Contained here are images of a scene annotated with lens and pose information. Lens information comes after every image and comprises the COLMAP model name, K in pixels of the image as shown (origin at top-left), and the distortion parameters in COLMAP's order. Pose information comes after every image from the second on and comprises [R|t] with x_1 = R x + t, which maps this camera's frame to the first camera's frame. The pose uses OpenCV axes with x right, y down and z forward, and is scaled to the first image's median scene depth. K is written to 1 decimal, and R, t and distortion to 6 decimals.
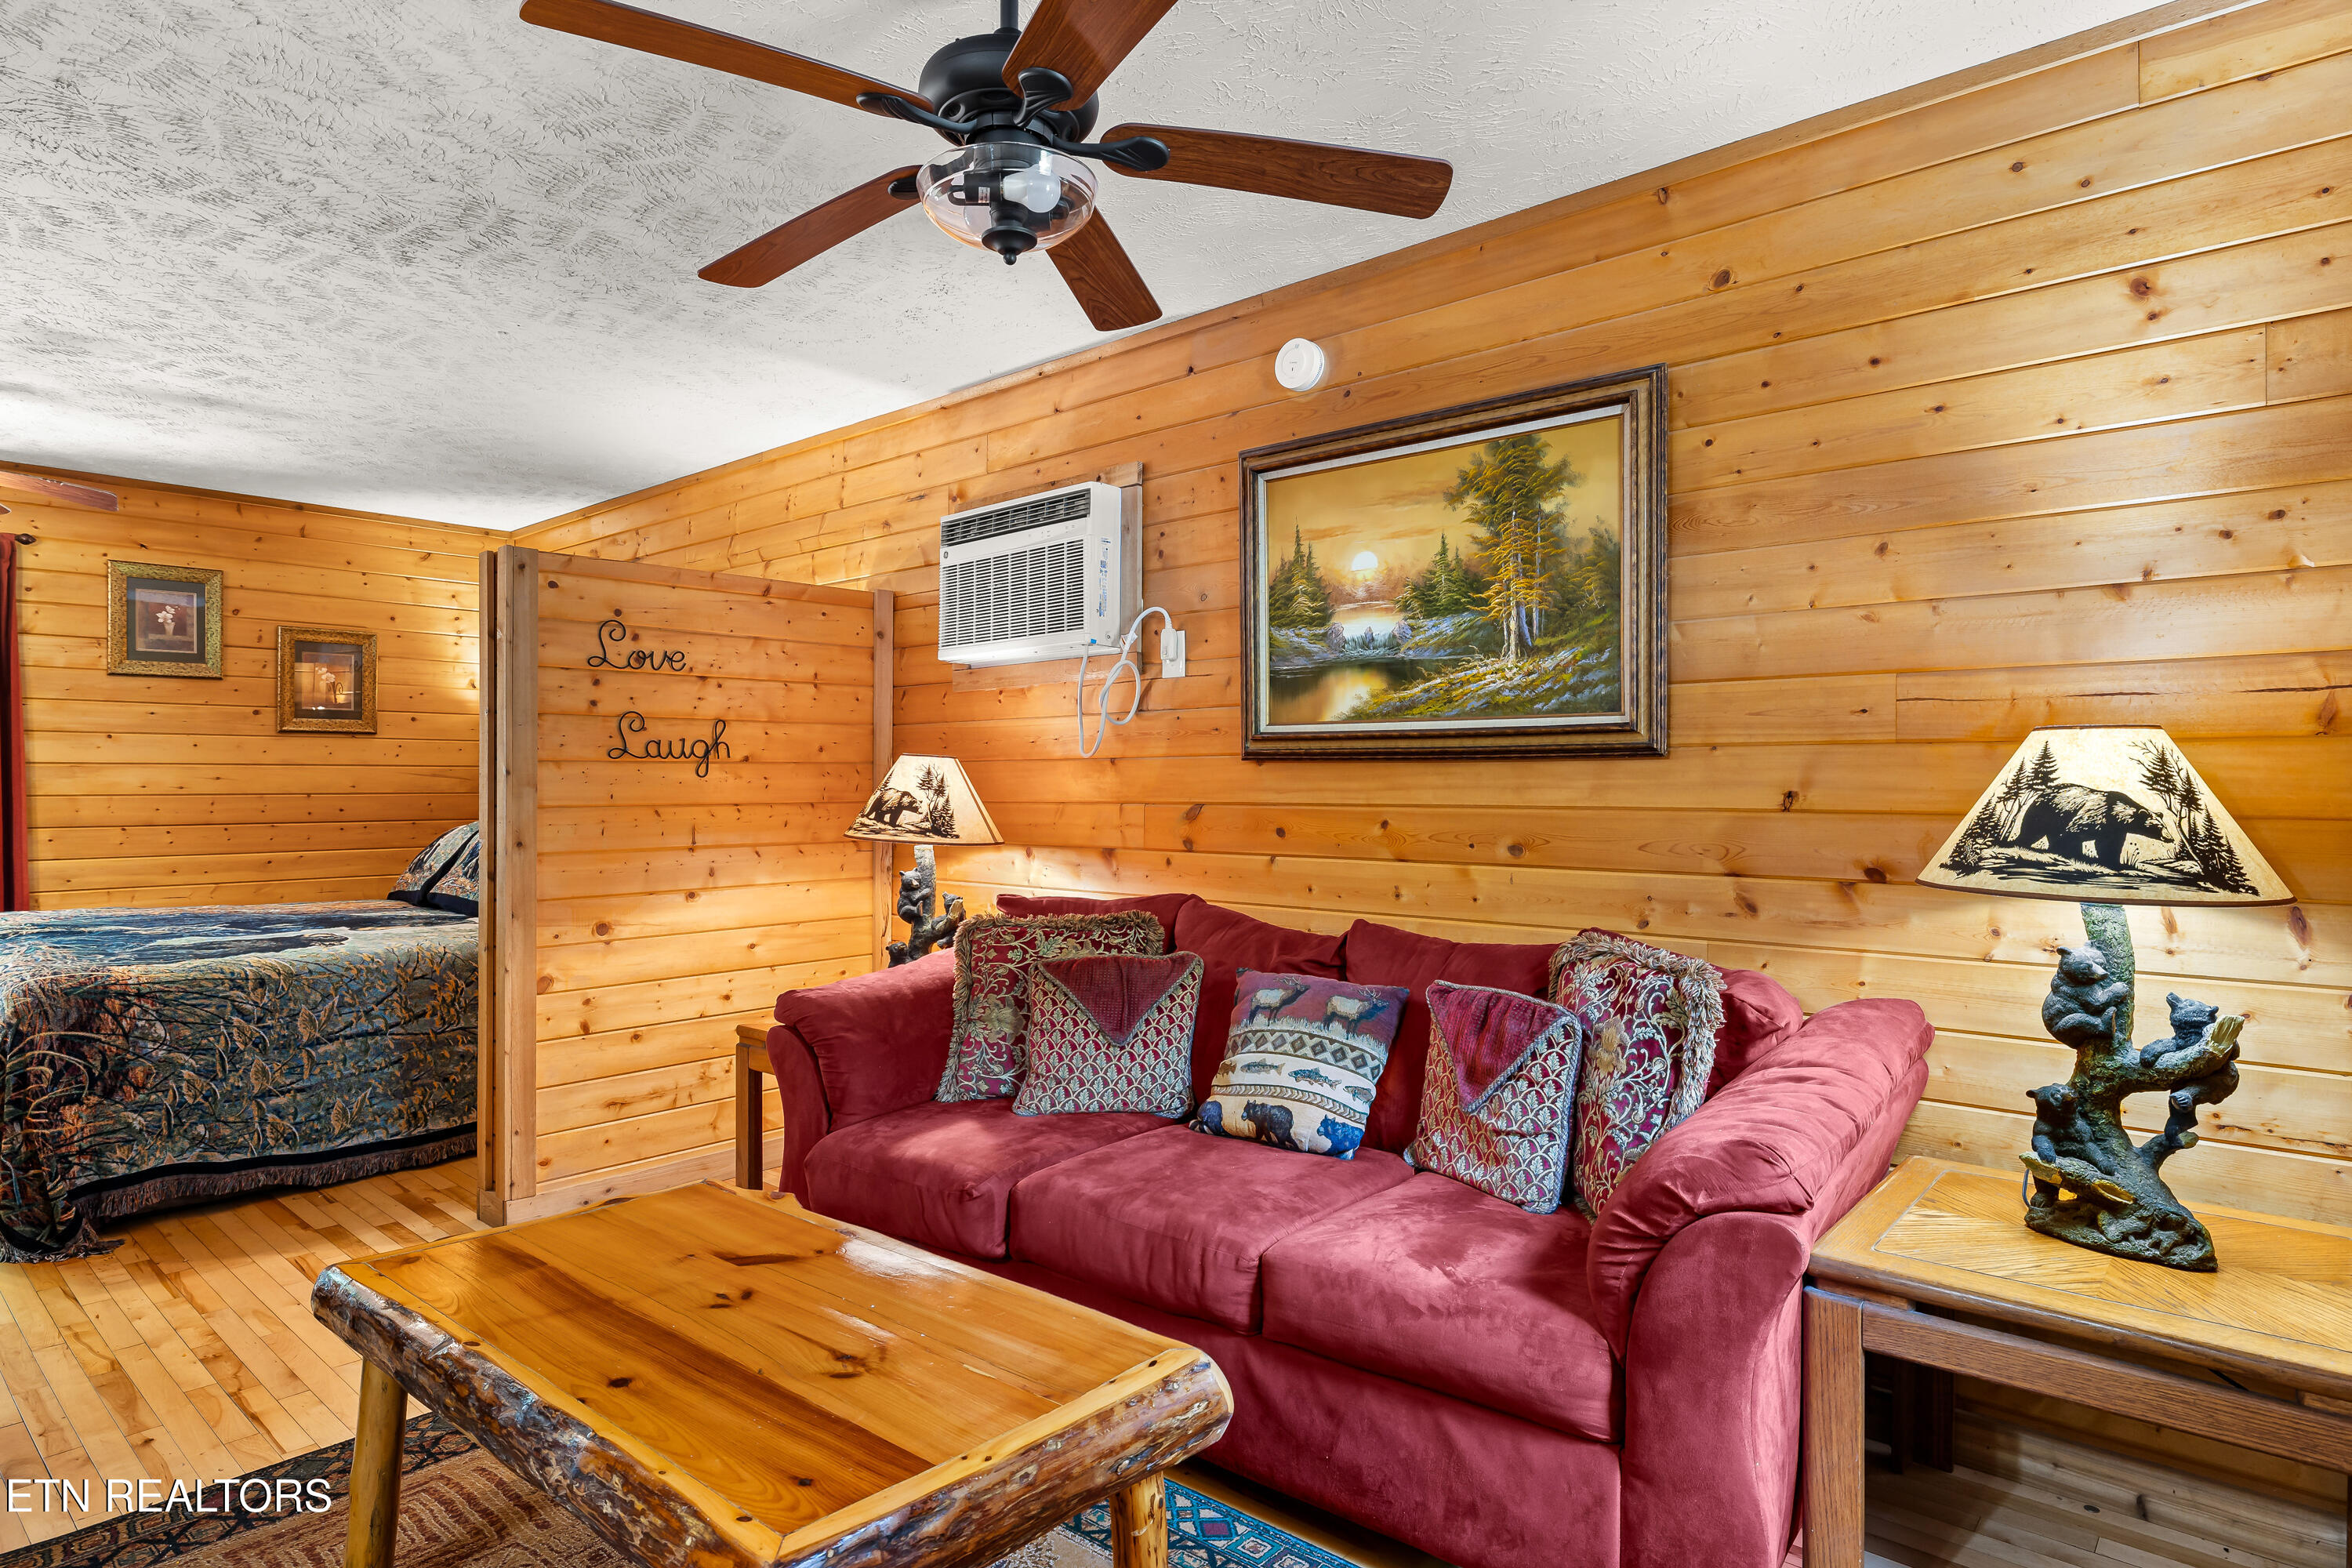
lens RADIAL K [[1300.9, 0, 1162.0], [0, 1300.9, 777.7], [0, 0, 1]] dist [0.005089, -0.004224]
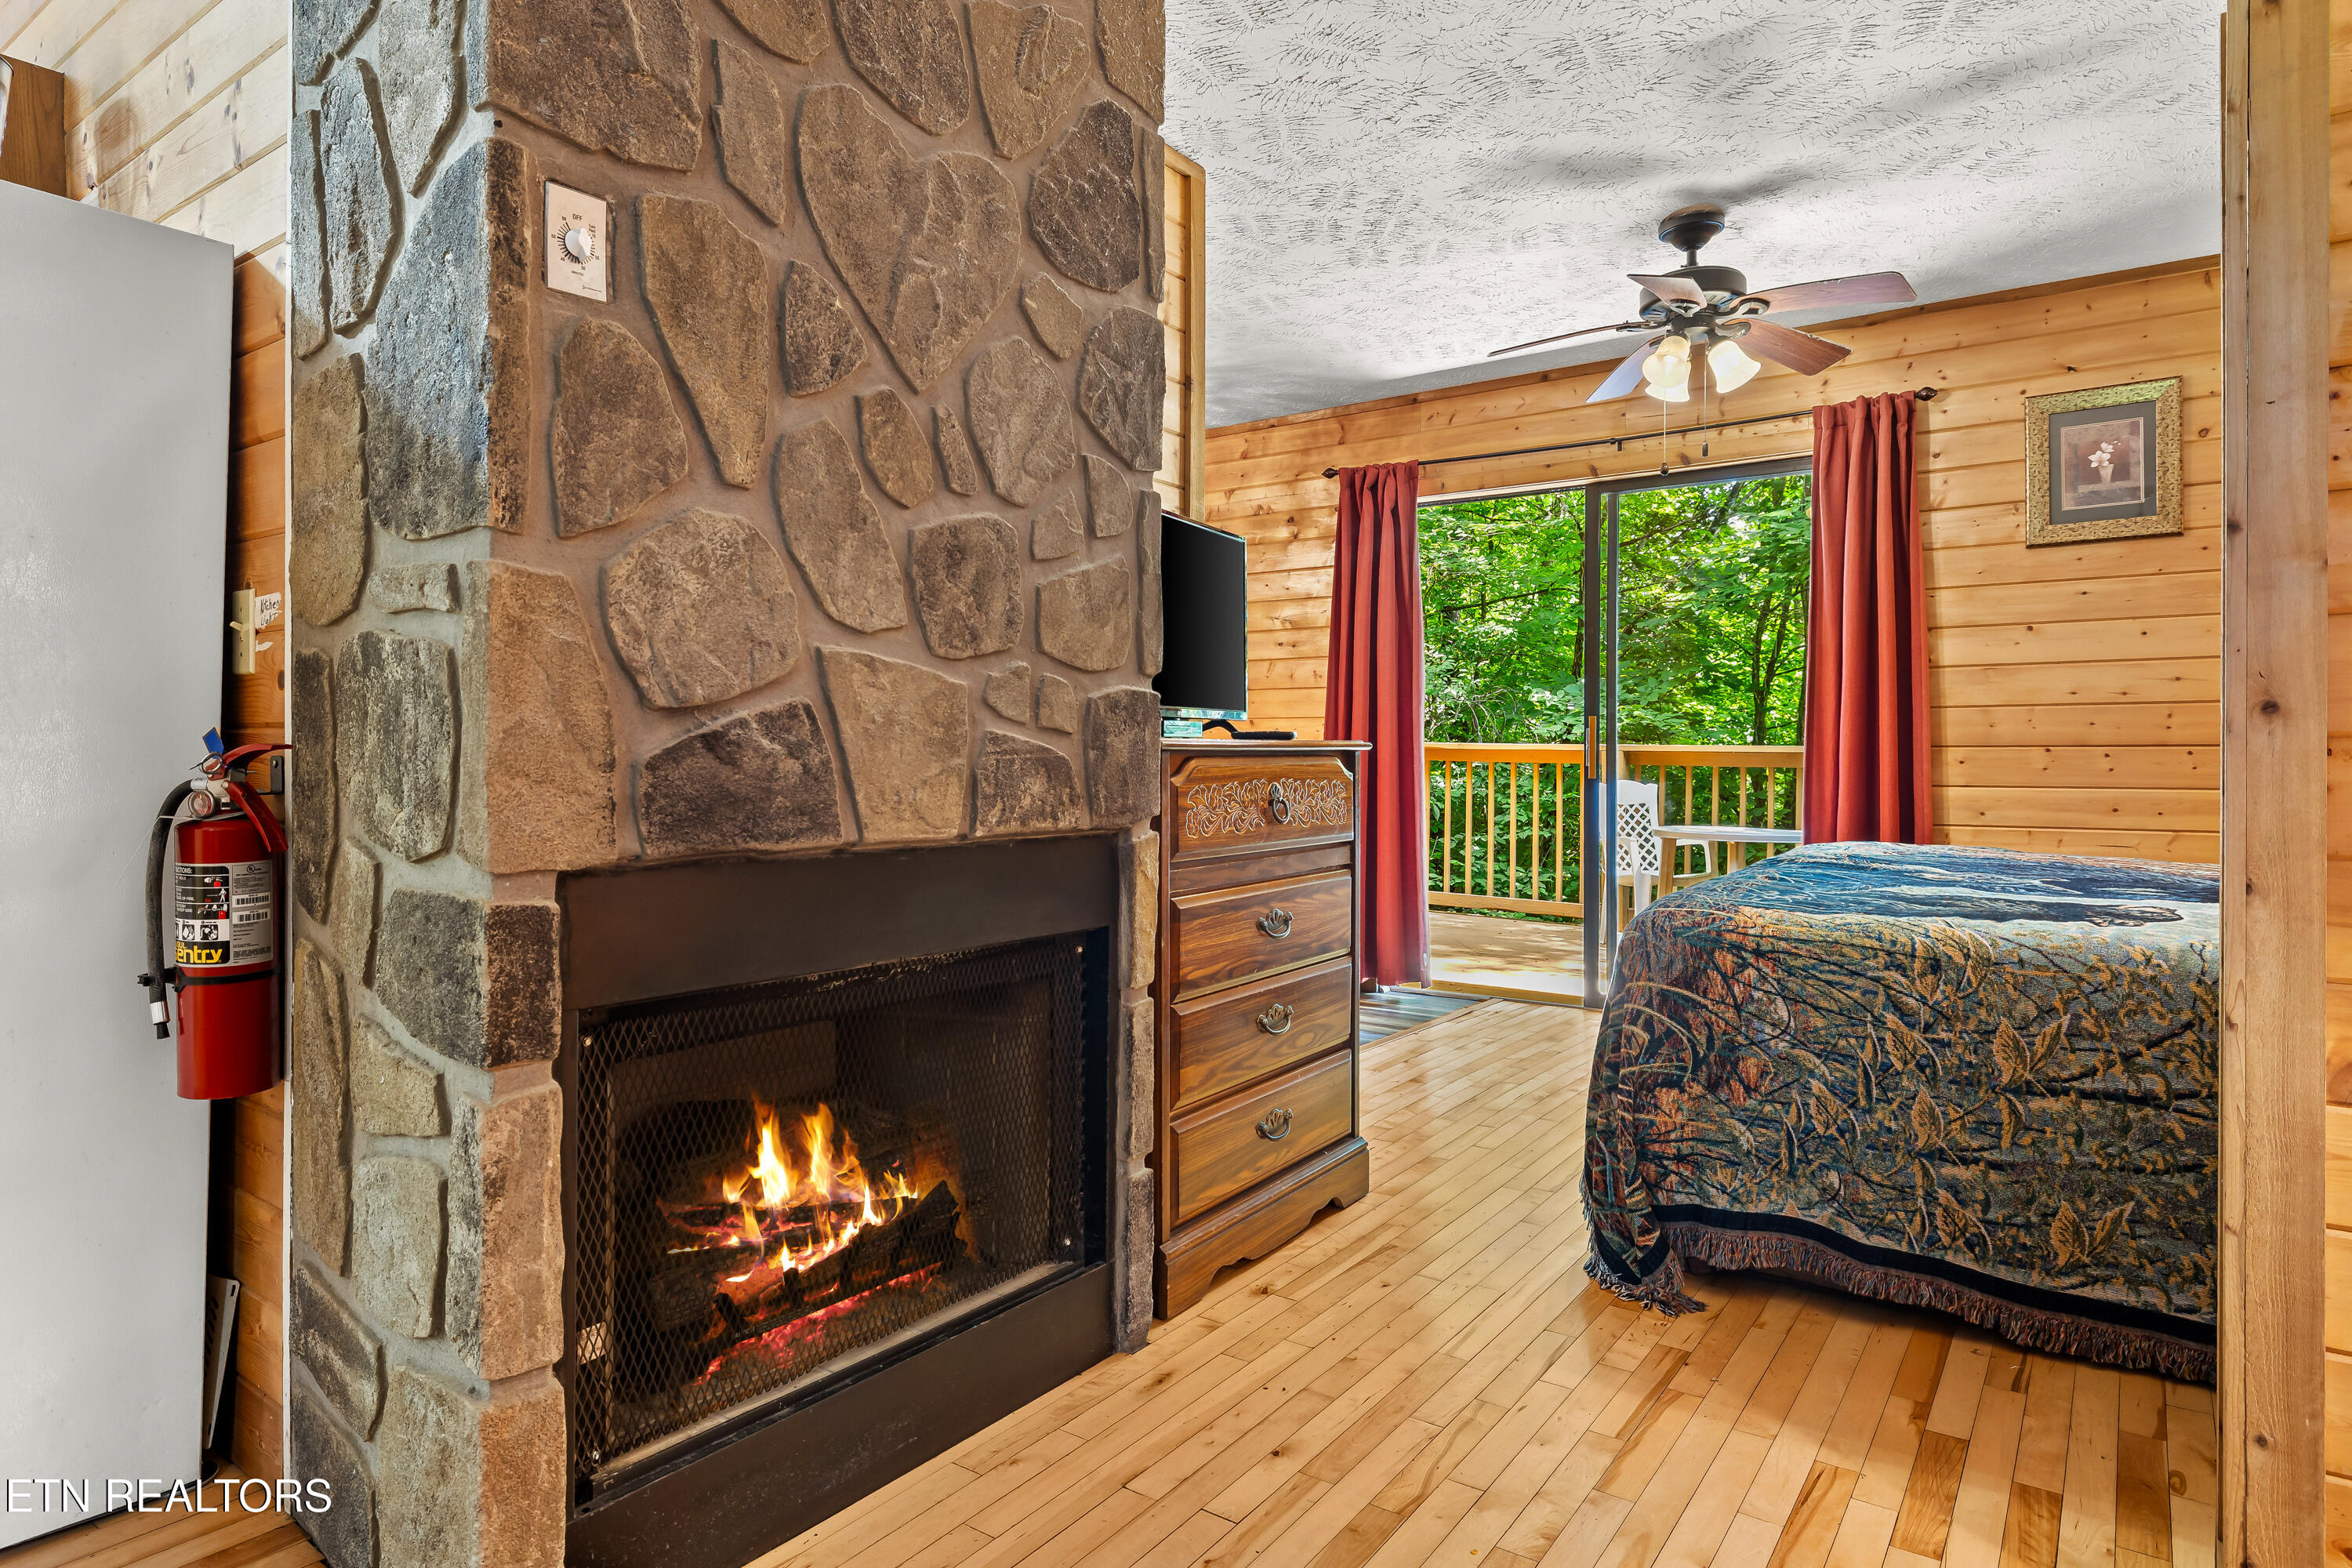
lens RADIAL K [[1326.0, 0, 1149.6], [0, 1326.0, 758.7], [0, 0, 1]] dist [0.000171, -0.003499]
pose [[0.099946, 0.000629, -0.994993, -0.144429], [0.003401, 0.999994, 0.000974, 0.071381], [0.994987, -0.003482, 0.099943, 0.687878]]
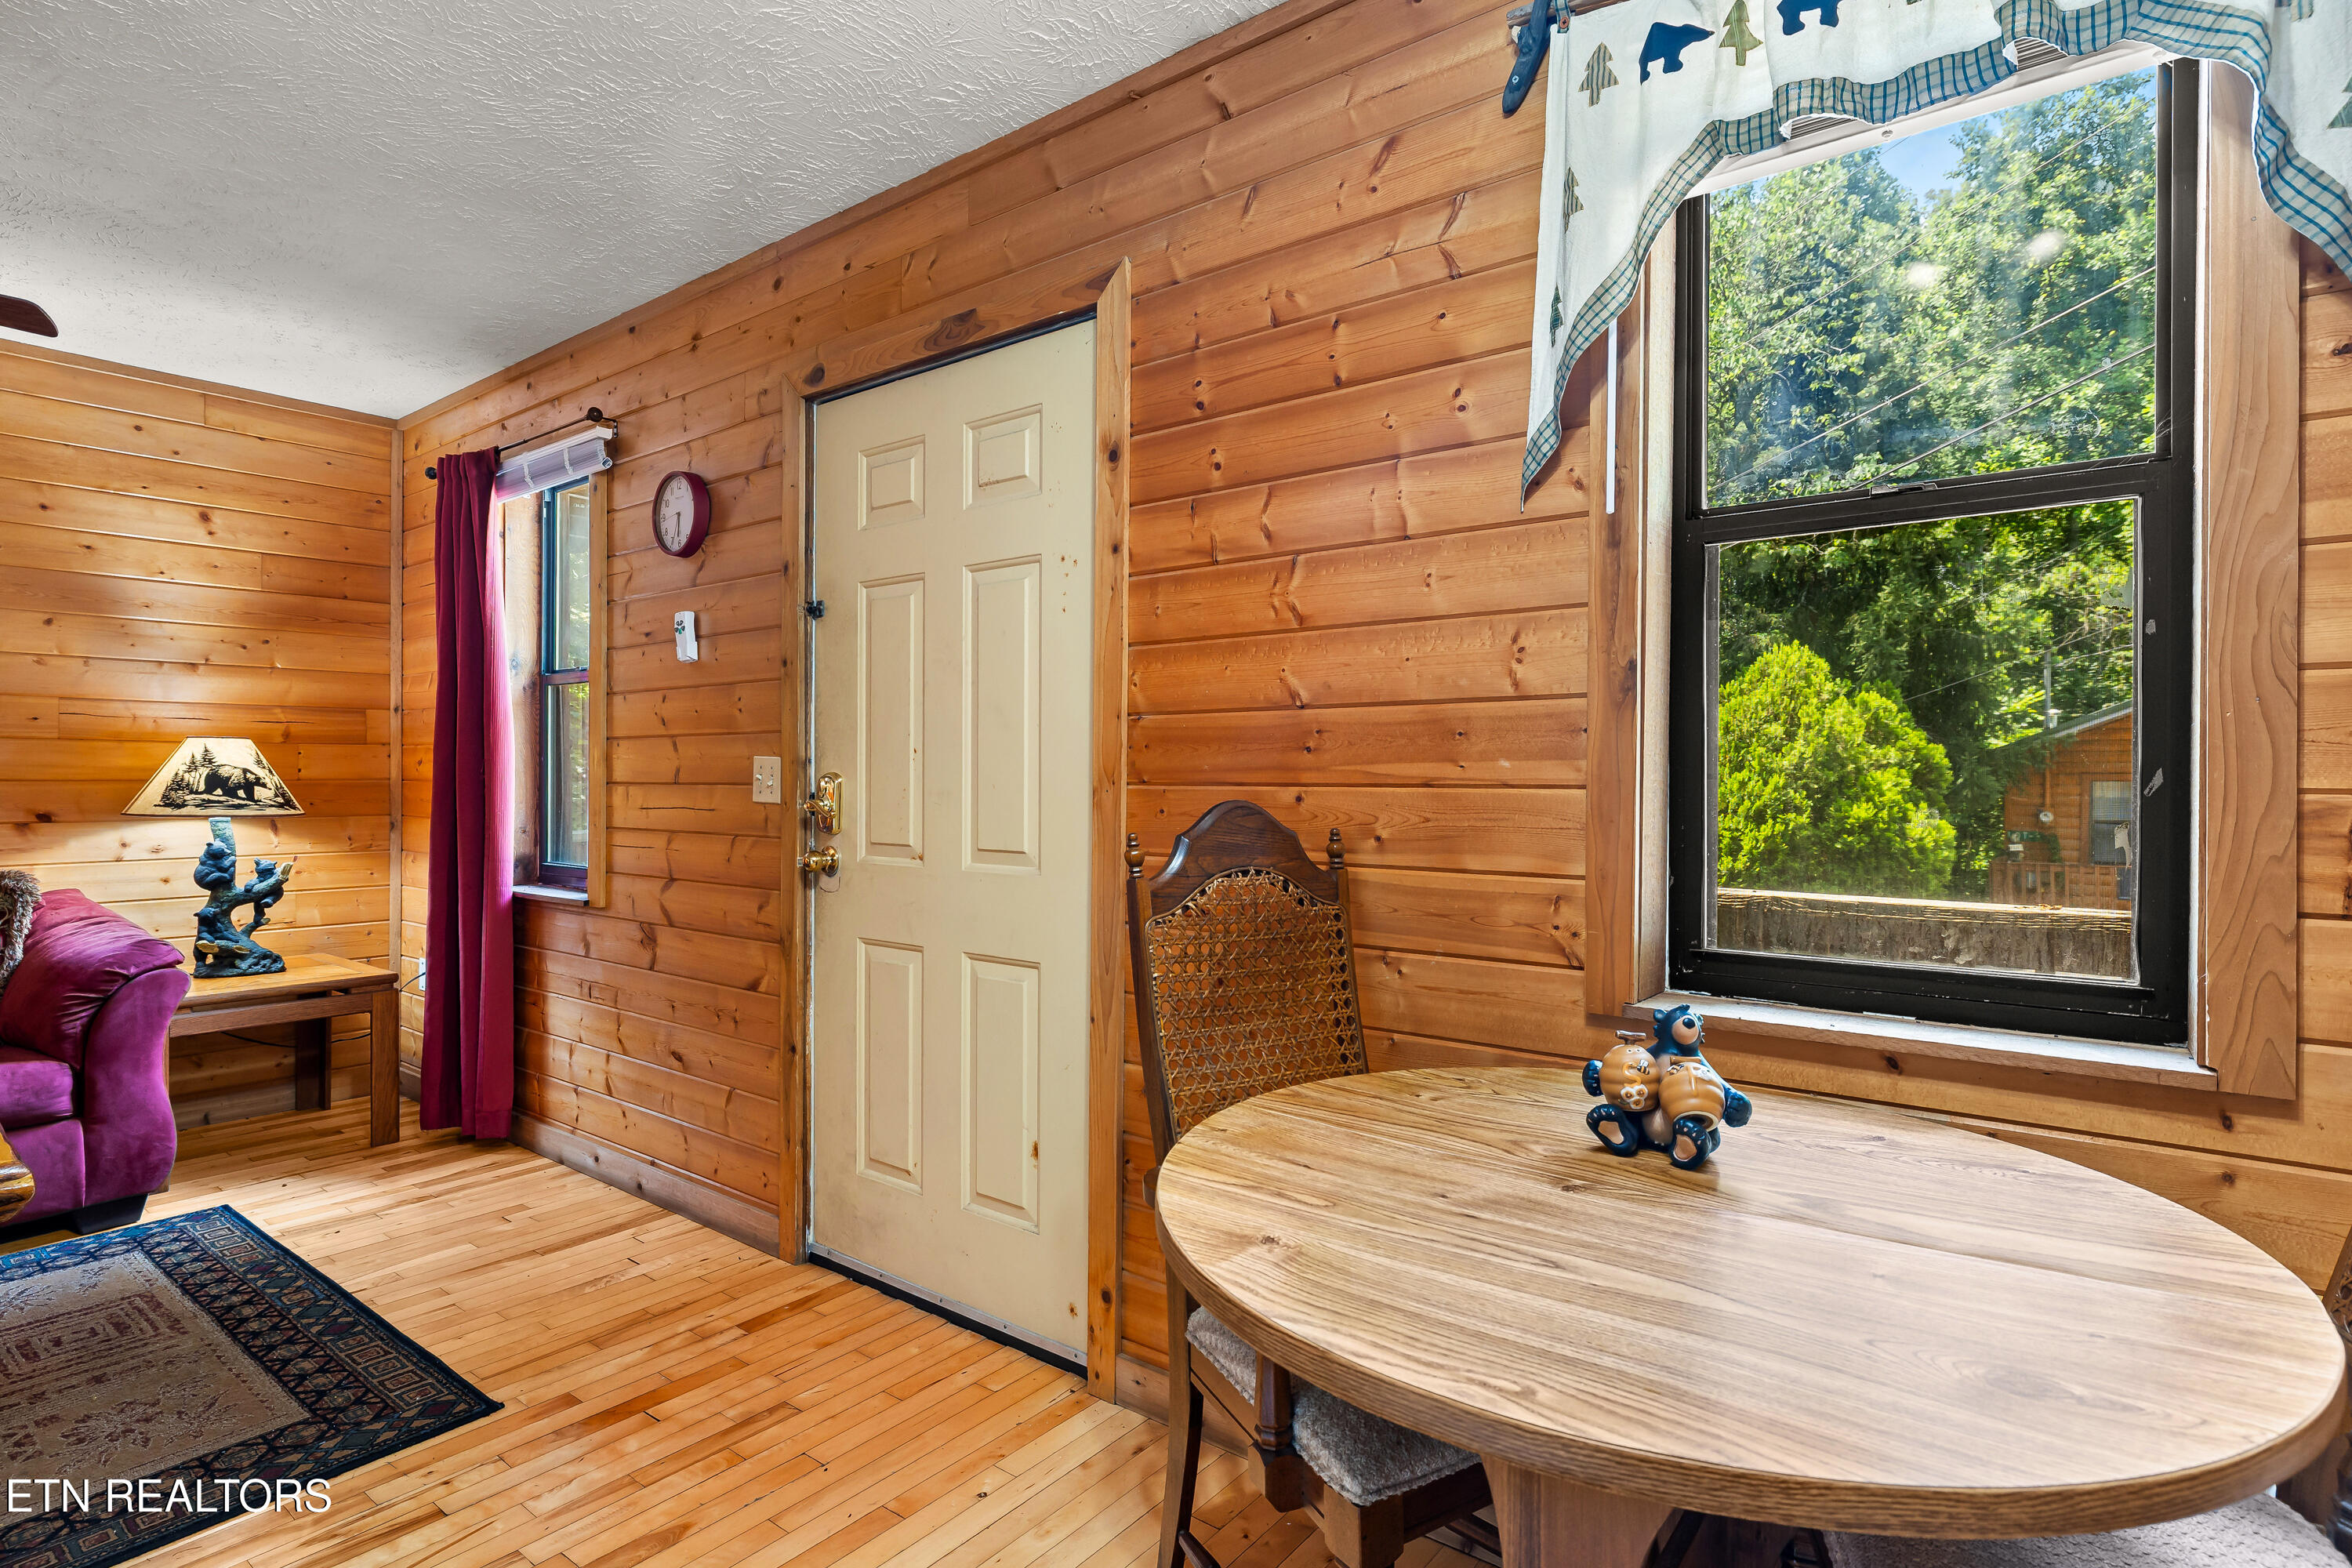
lens RADIAL K [[1209.3, 0, 1165.9], [0, 1209.3, 780.3], [0, 0, 1]] dist [0.001357, -0.001854]
pose [[-0.062115, -0.009993, 0.998019, -0.811413], [-0.012408, 0.999880, 0.009240, -0.003864], [-0.997992, -0.011809, -0.062231, -0.248829]]
